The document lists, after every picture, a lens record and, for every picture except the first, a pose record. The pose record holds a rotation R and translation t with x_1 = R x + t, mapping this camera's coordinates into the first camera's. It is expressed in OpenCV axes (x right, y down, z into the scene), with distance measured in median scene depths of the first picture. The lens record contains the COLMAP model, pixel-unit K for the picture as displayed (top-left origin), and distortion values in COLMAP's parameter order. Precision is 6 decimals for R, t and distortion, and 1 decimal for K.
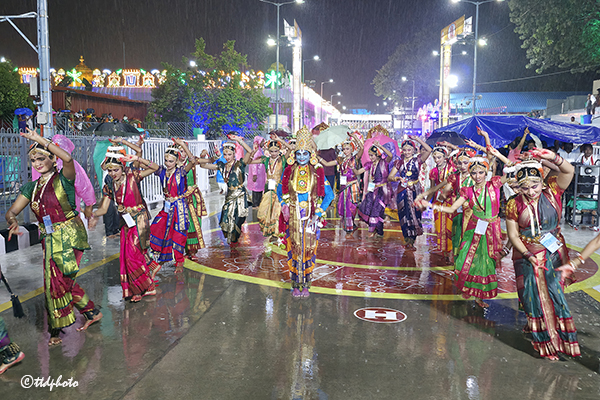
lens RADIAL K [[503.4, 0, 300.0], [0, 503.4, 200.0], [0, 0, 1]] dist [0.059433, 0.000601]
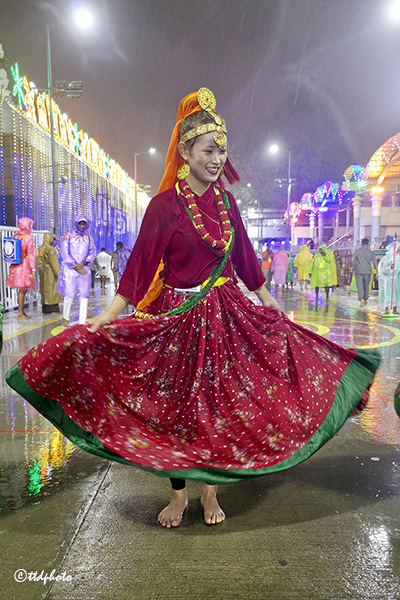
lens RADIAL K [[522.5, 0, 200.0], [0, 522.5, 300.0], [0, 0, 1]] dist [-0.001403, 0.000049]
pose [[0.993083, -0.019126, 0.115847, 0.073279], [0.023815, 0.998946, -0.039230, -0.063666], [-0.114975, 0.041717, 0.992492, 0.671738]]
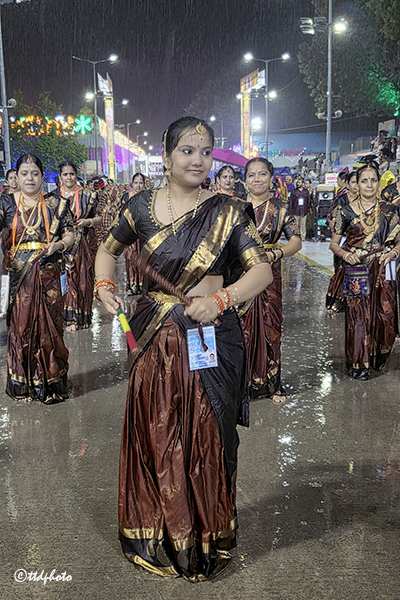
lens RADIAL K [[576.9, 0, 200.0], [0, 576.9, 300.0], [0, 0, 1]] dist [-0.002408, -0.002491]
pose [[0.985264, -0.060880, 0.159836, -0.028533], [0.047944, 0.995347, 0.083583, 0.025009], [-0.164181, -0.074688, 0.983599, -0.197129]]
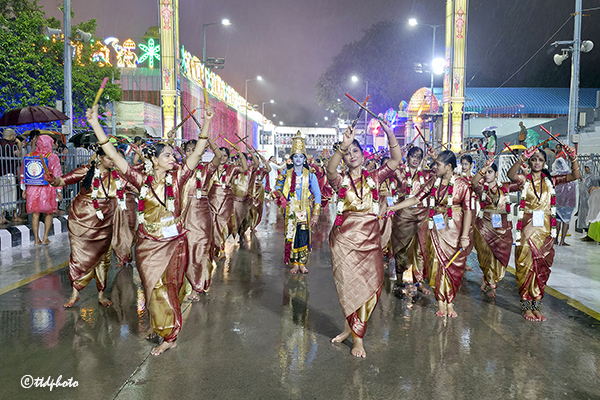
lens RADIAL K [[522.5, 0, 300.0], [0, 522.5, 200.0], [0, 0, 1]] dist [-0.001403, 0.000049]
pose [[0.992881, -0.004303, 0.119035, 0.046530], [0.009157, 0.999147, -0.040256, -0.039086], [-0.118760, 0.041060, 0.992074, 0.378350]]
